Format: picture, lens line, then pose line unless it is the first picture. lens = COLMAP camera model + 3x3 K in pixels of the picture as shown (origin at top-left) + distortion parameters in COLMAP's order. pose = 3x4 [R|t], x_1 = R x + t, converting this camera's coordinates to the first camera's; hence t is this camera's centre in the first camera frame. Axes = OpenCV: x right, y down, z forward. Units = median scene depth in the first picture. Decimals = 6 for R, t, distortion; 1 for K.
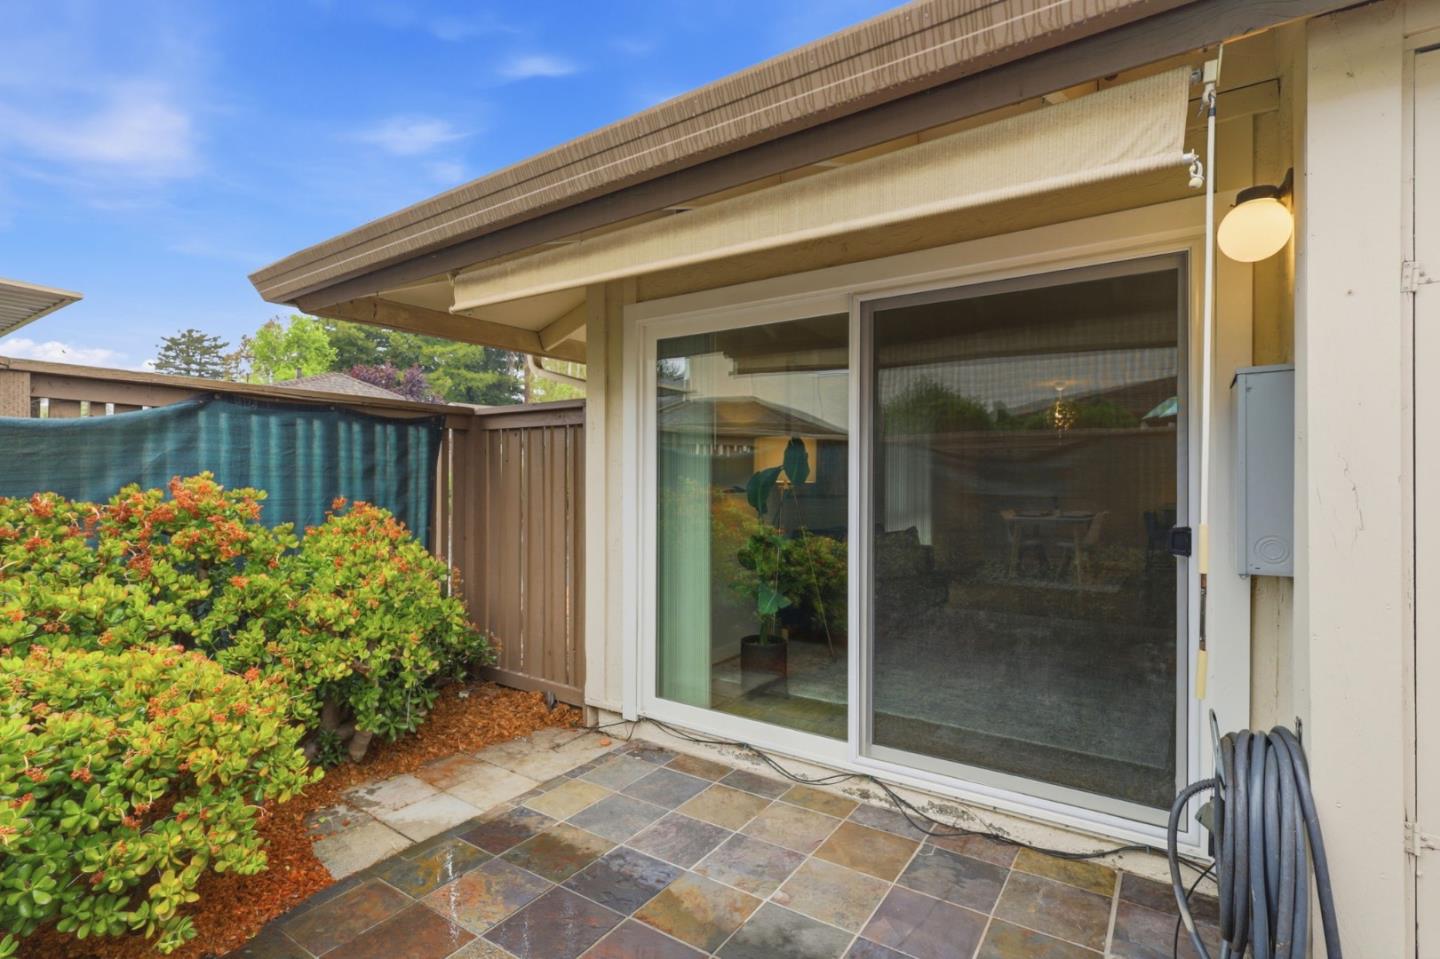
lens RADIAL K [[684.6, 0, 721.5], [0, 684.6, 478.0], [0, 0, 1]] dist [-0.001066, -0.000135]
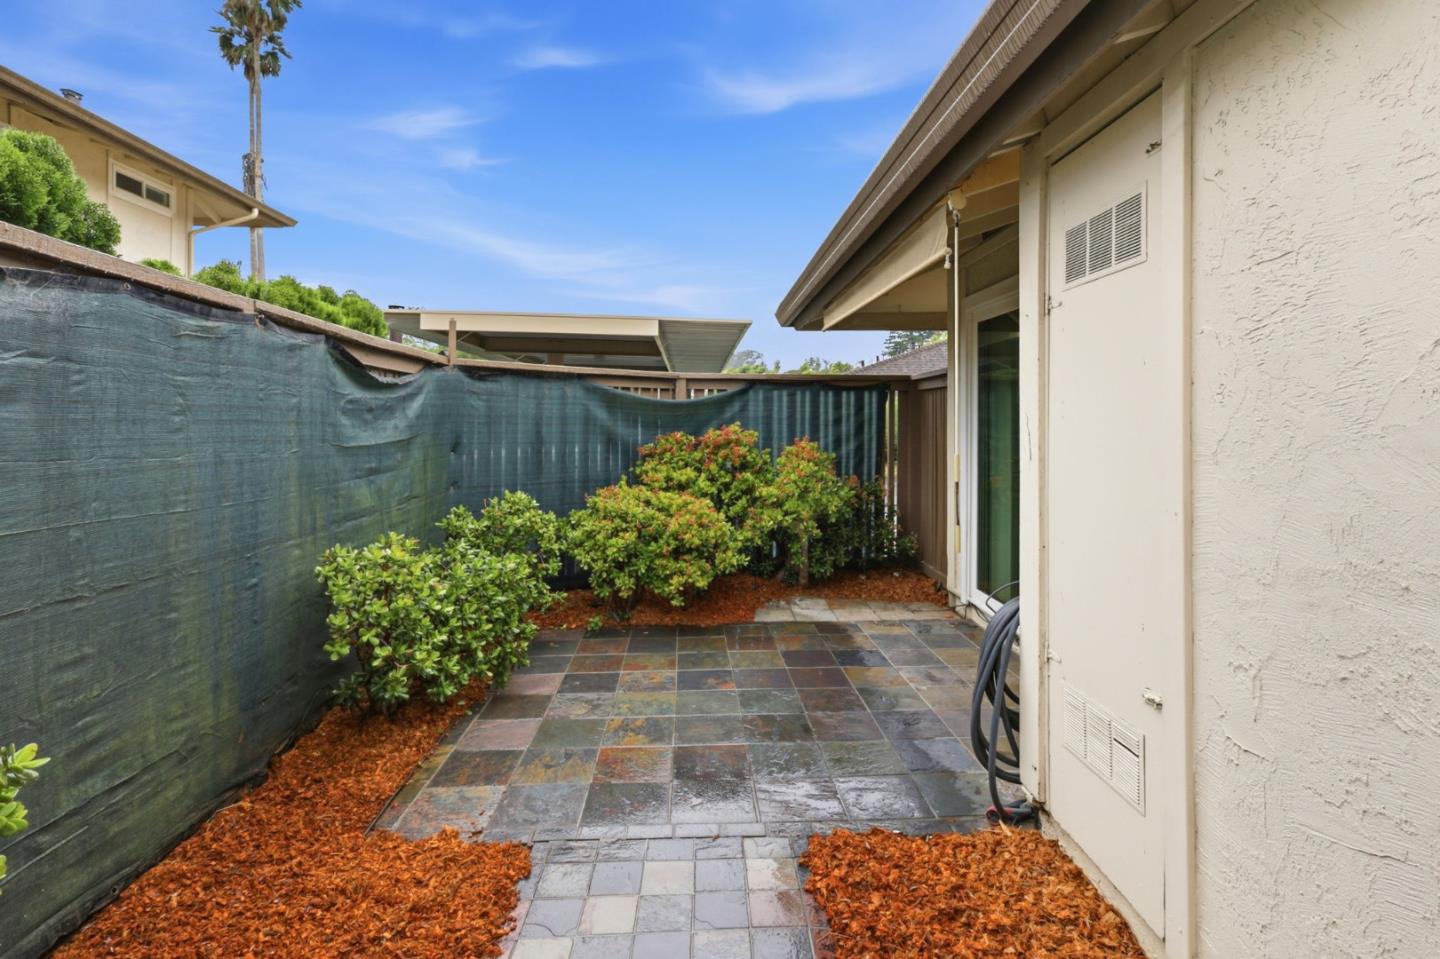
lens RADIAL K [[684.6, 0, 704.3], [0, 684.6, 427.6], [0, 0, 1]] dist [-0.001066, -0.000135]
pose [[0.583932, 0.005044, -0.811787, 0.781190], [-0.001654, 0.999986, 0.005023, -0.002555], [0.811801, -0.001590, 0.583932, -0.248289]]
